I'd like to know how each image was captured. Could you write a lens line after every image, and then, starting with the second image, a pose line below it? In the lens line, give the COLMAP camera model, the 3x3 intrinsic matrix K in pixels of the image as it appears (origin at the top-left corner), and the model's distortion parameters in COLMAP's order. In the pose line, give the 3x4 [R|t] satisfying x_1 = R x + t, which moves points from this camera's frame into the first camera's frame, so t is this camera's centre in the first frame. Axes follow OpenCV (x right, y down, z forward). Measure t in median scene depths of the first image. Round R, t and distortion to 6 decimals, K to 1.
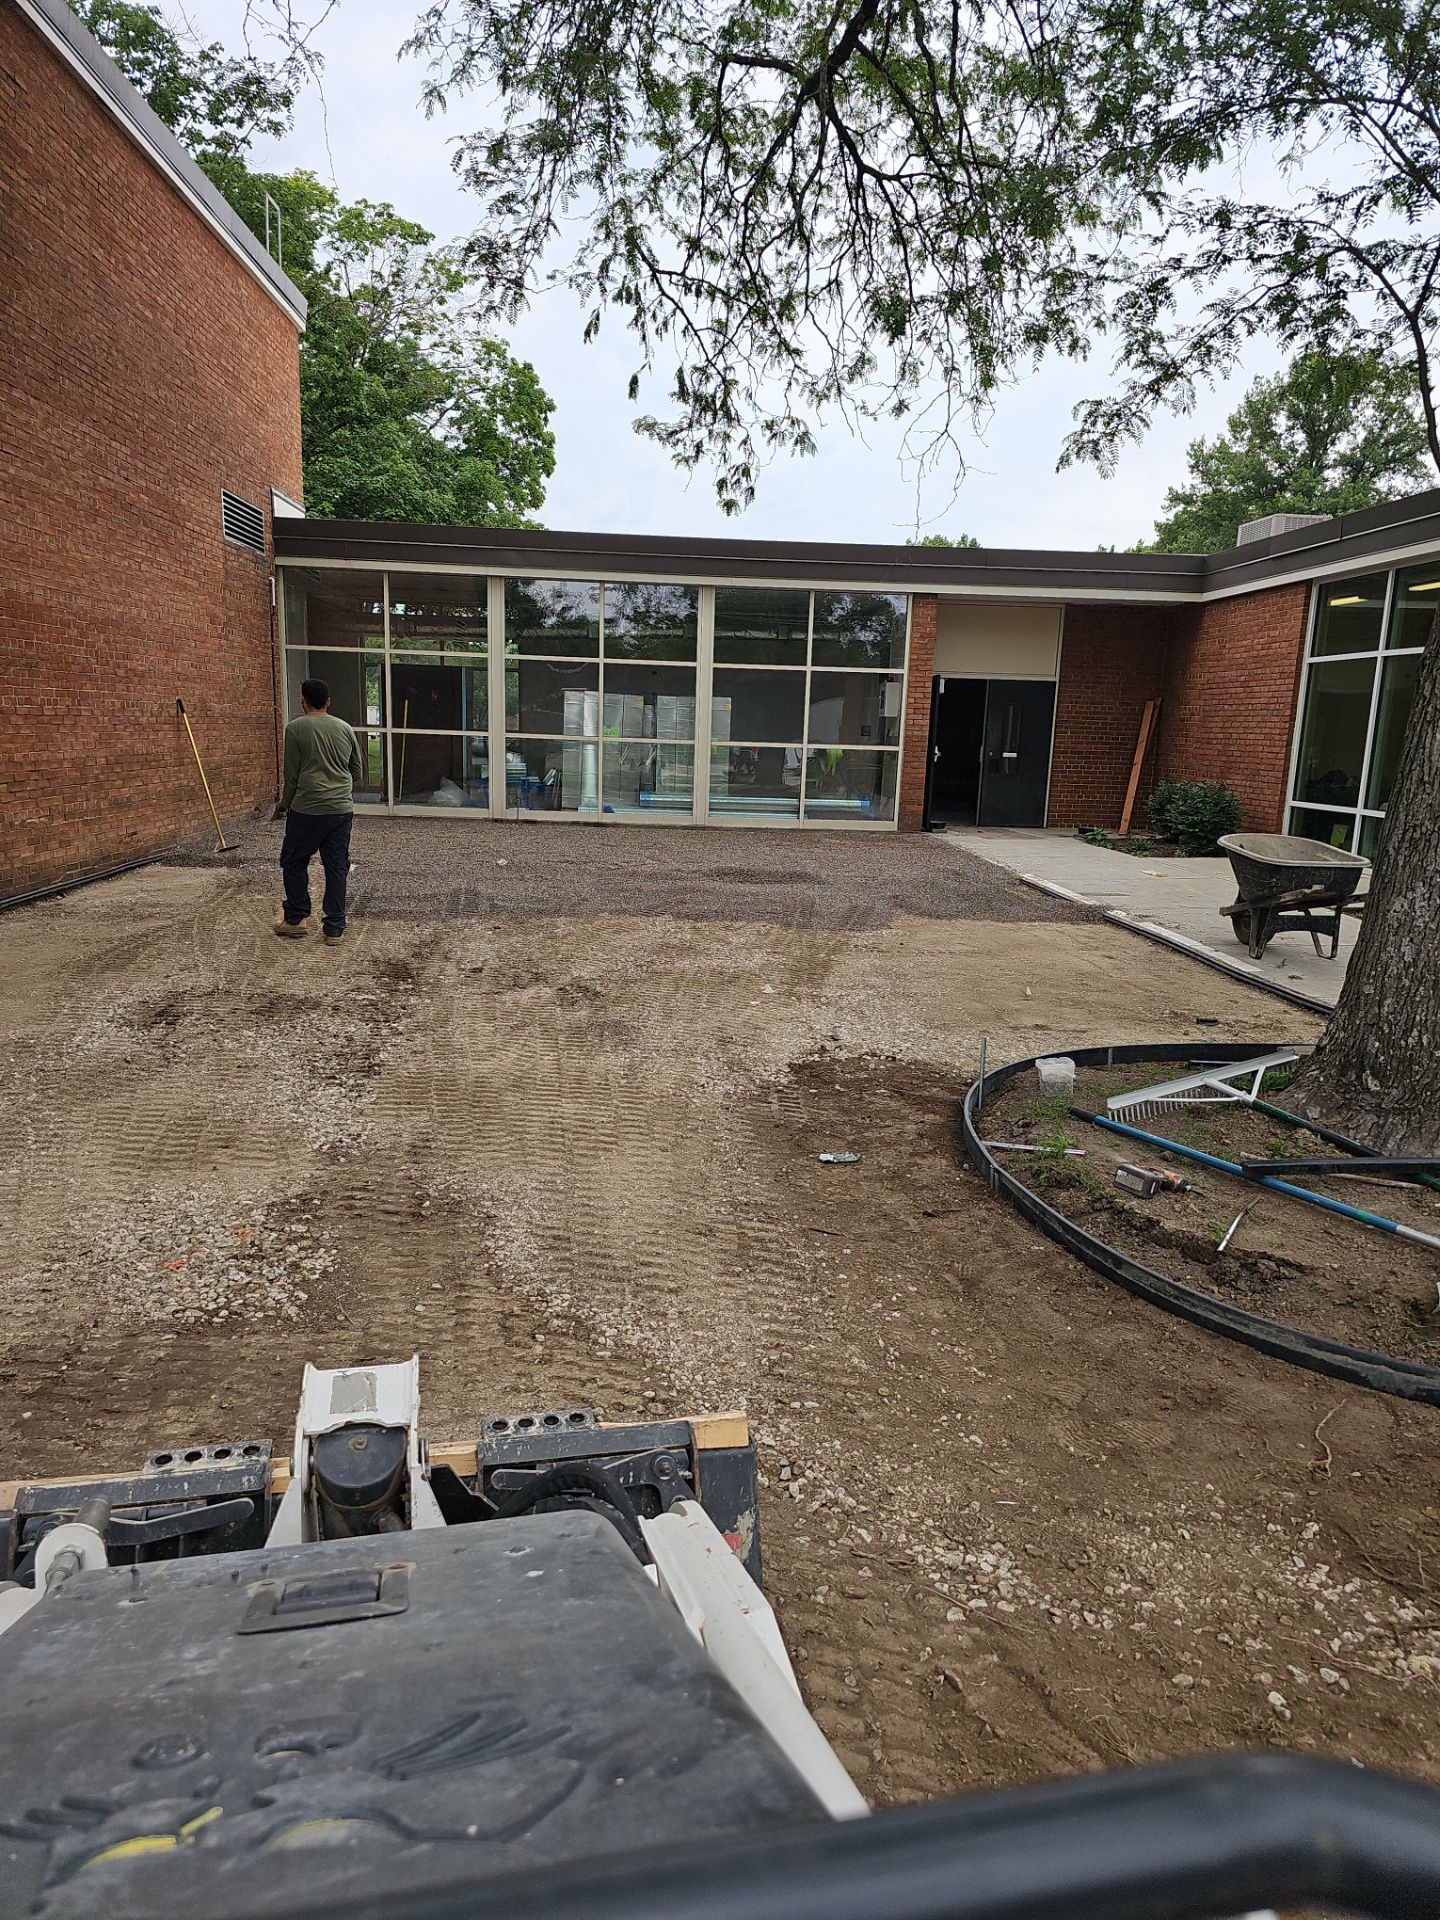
lens RADIAL K [[1260.5, 0, 726.1], [0, 1260.5, 968.0], [0, 0, 1]] dist [0.086285, -0.095771]
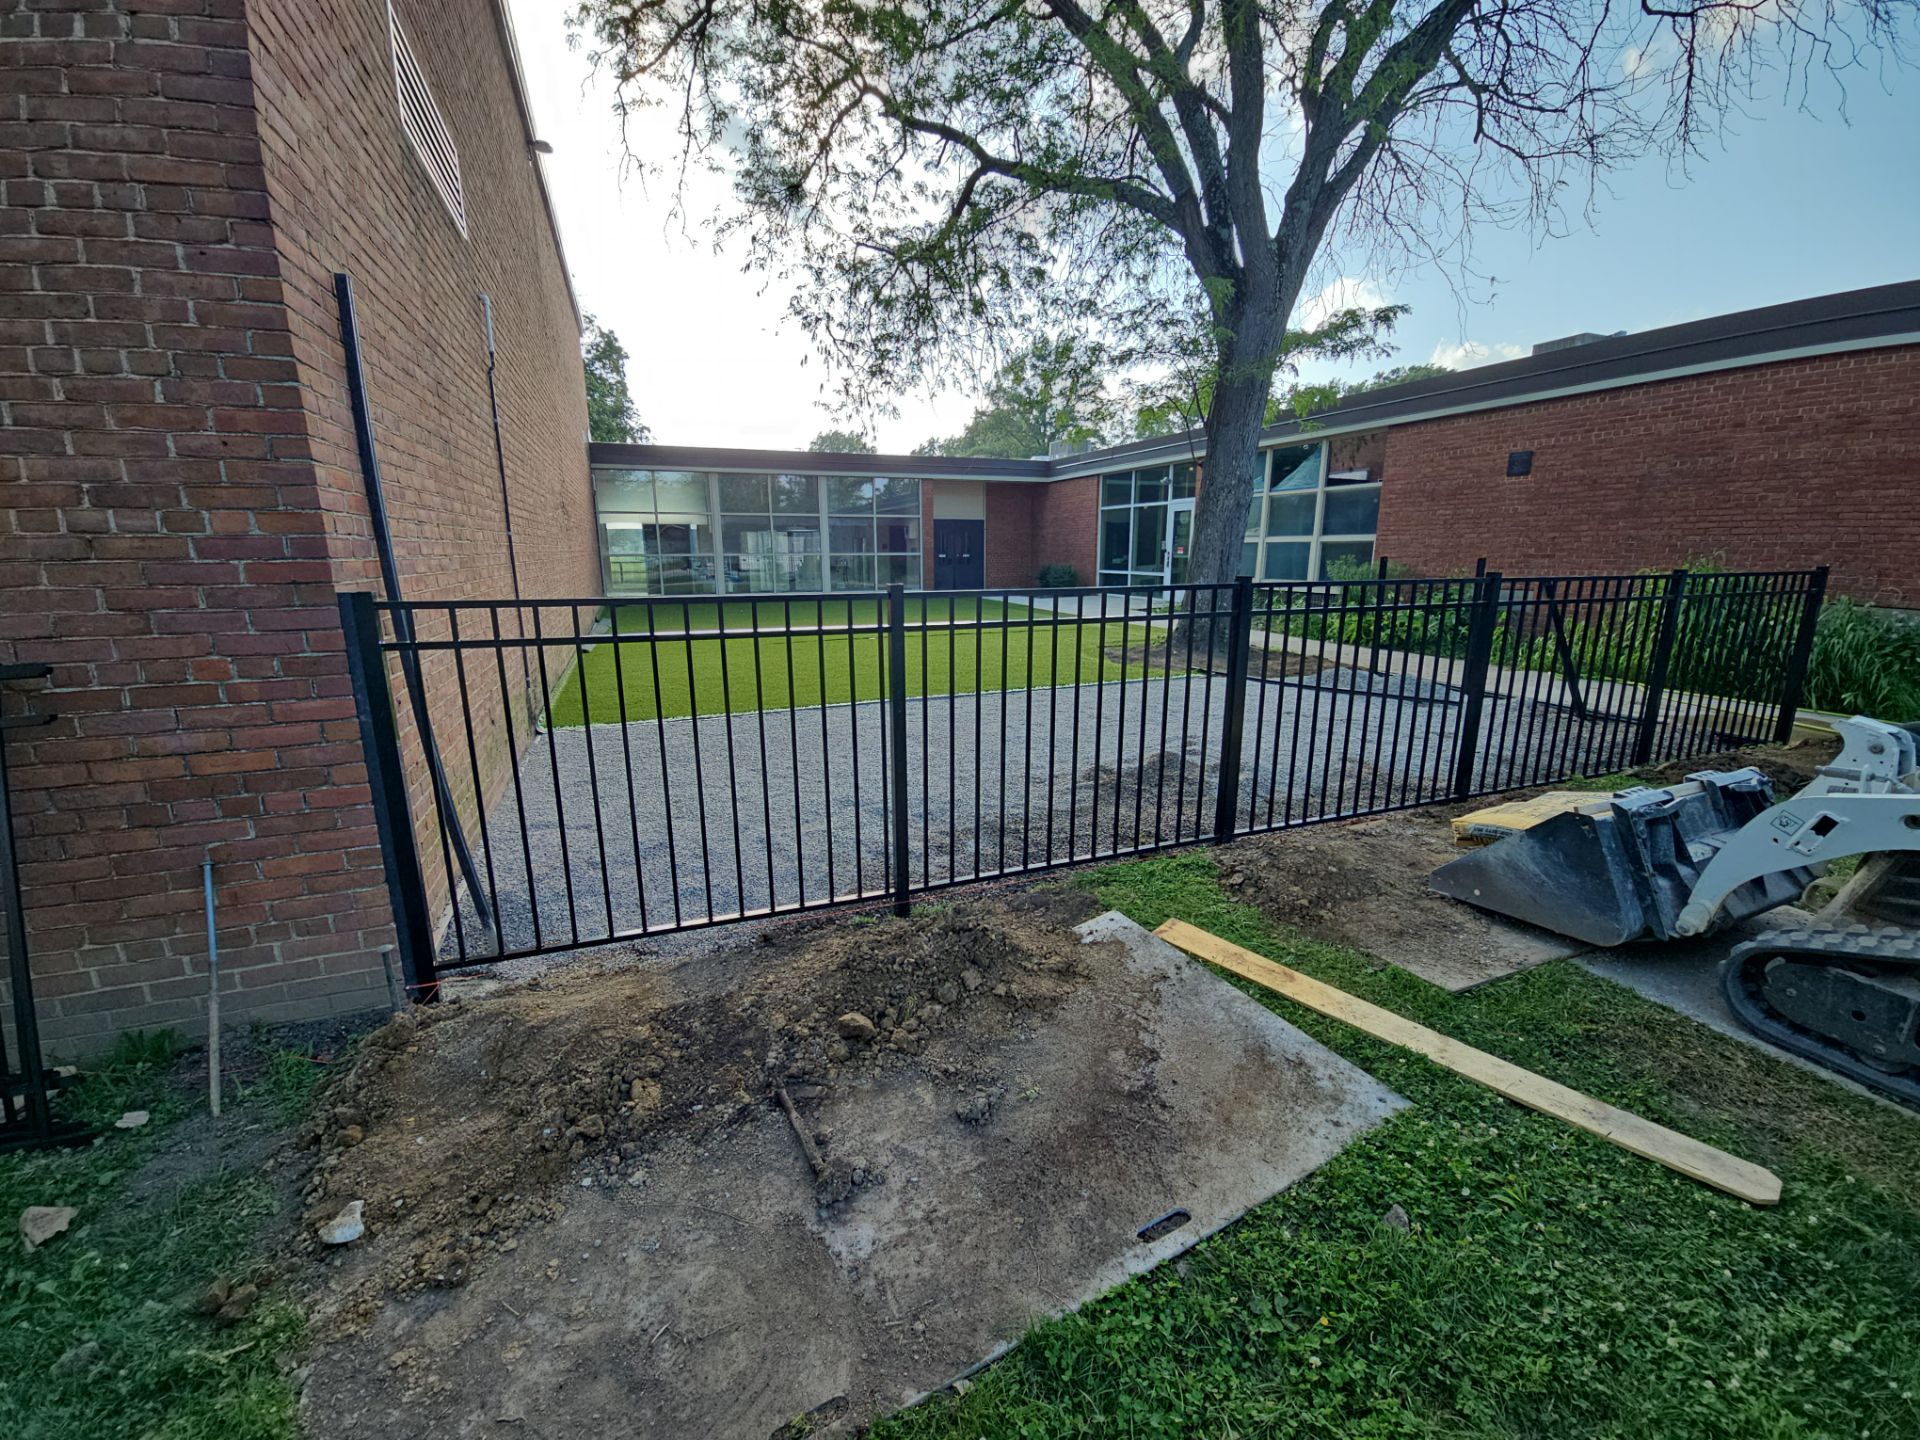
lens RADIAL K [[788.8, 0, 955.6], [0, 788.8, 733.6], [0, 0, 1]] dist [-0.000276, -0.000212]
pose [[0.950739, -0.106746, 0.291032, -0.210359], [0.093800, 0.993893, 0.058121, 0.046163], [-0.295459, -0.027959, 0.954946, -0.241432]]
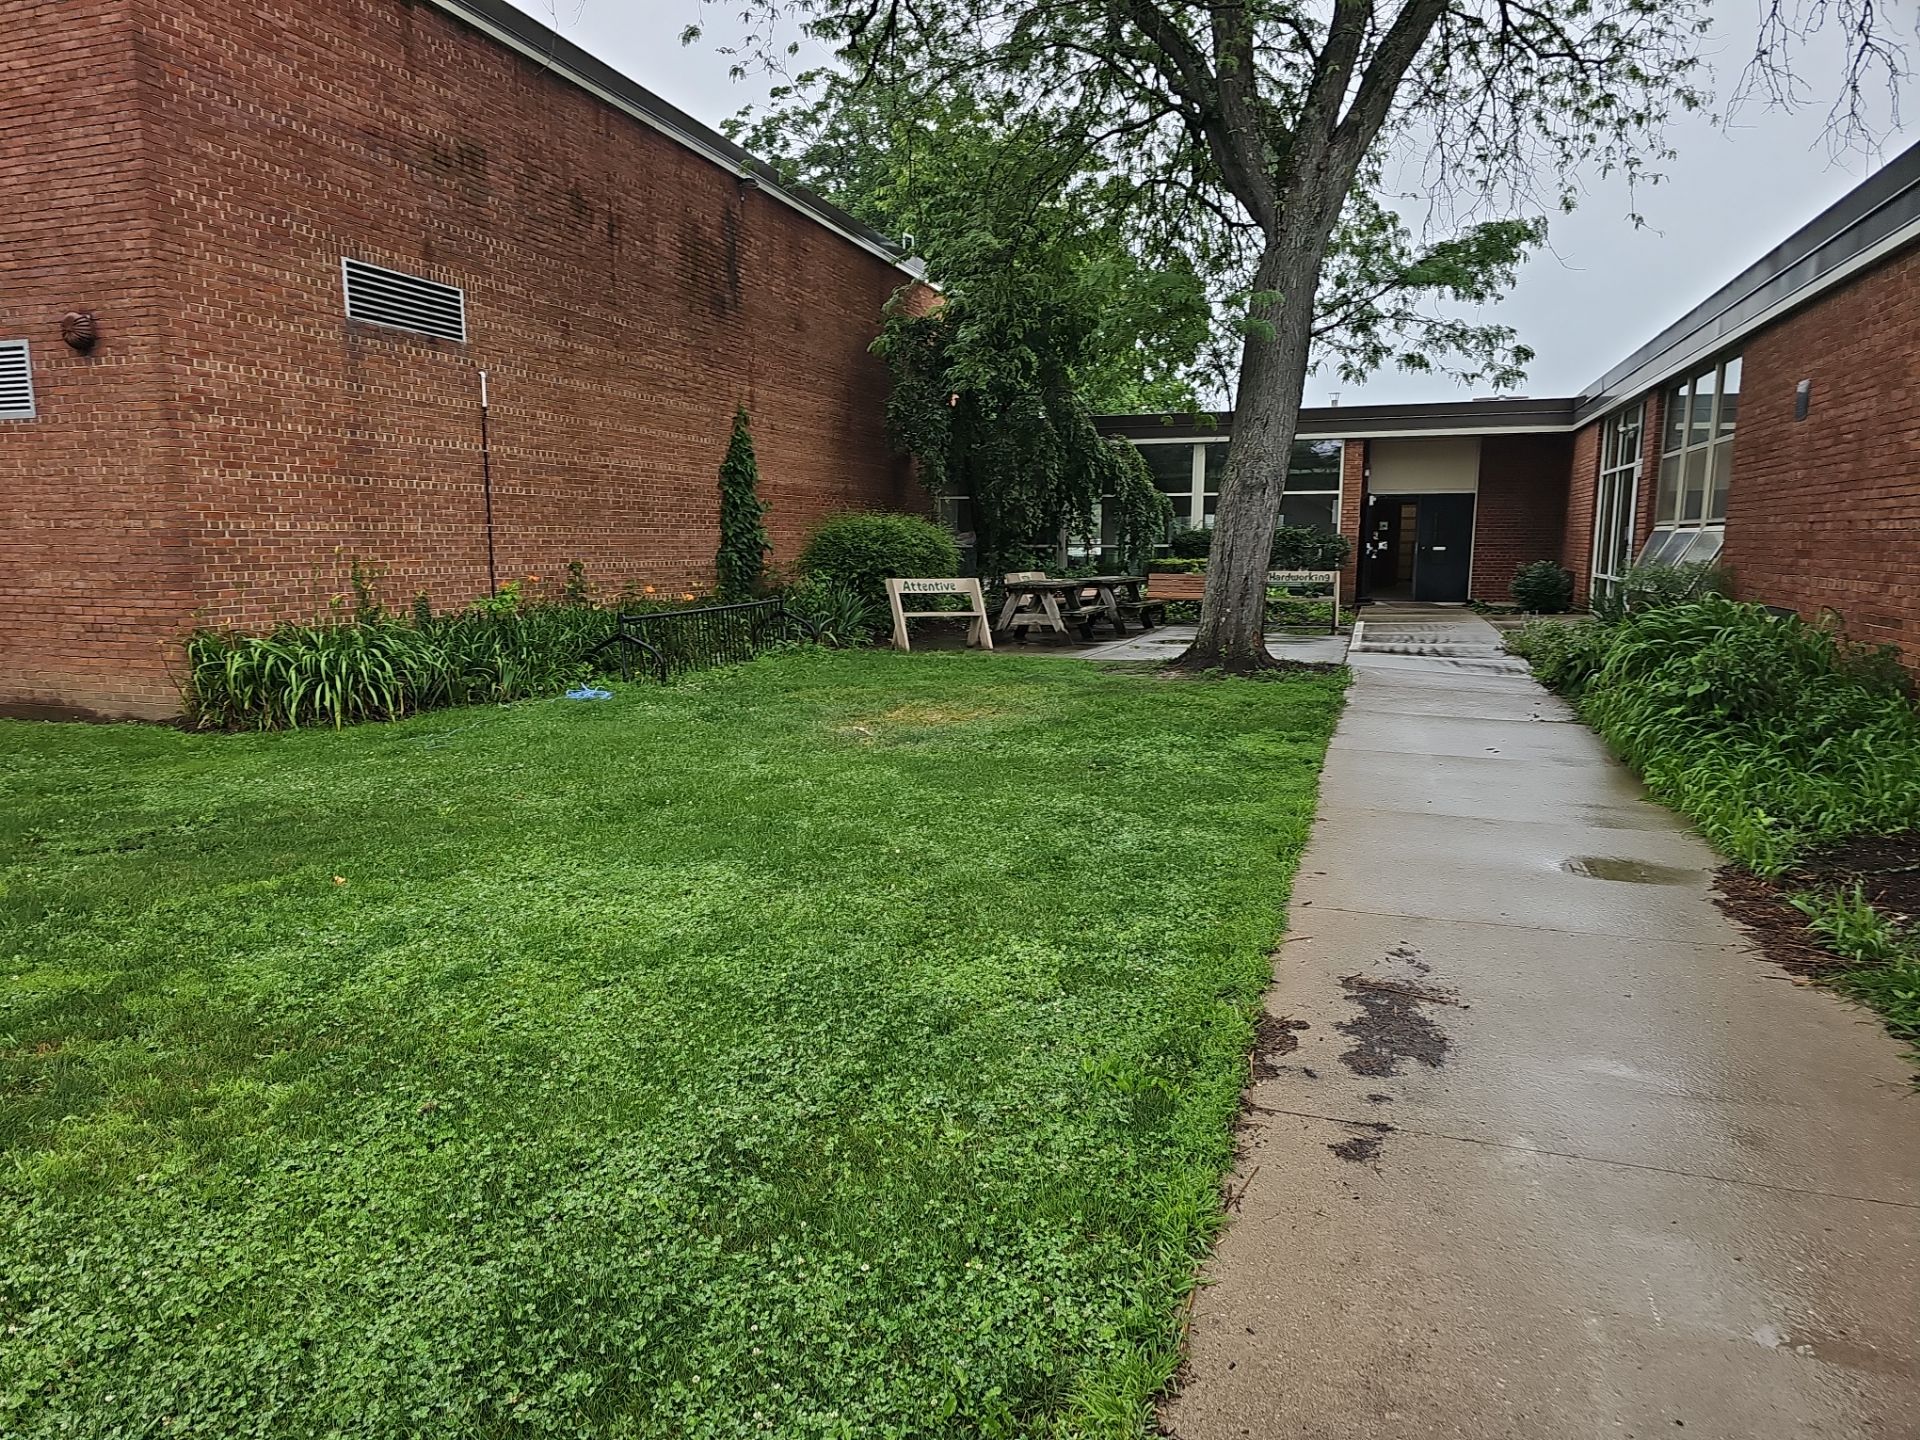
lens RADIAL K [[1263.0, 0, 938.4], [0, 1263.0, 750.3], [0, 0, 1]] dist [0.031847, -0.023632]
pose [[0.922366, 0.030752, -0.385091, 0.280225], [-0.043272, 0.998778, -0.023886, 0.110304], [0.383886, 0.038695, 0.922569, -0.478612]]
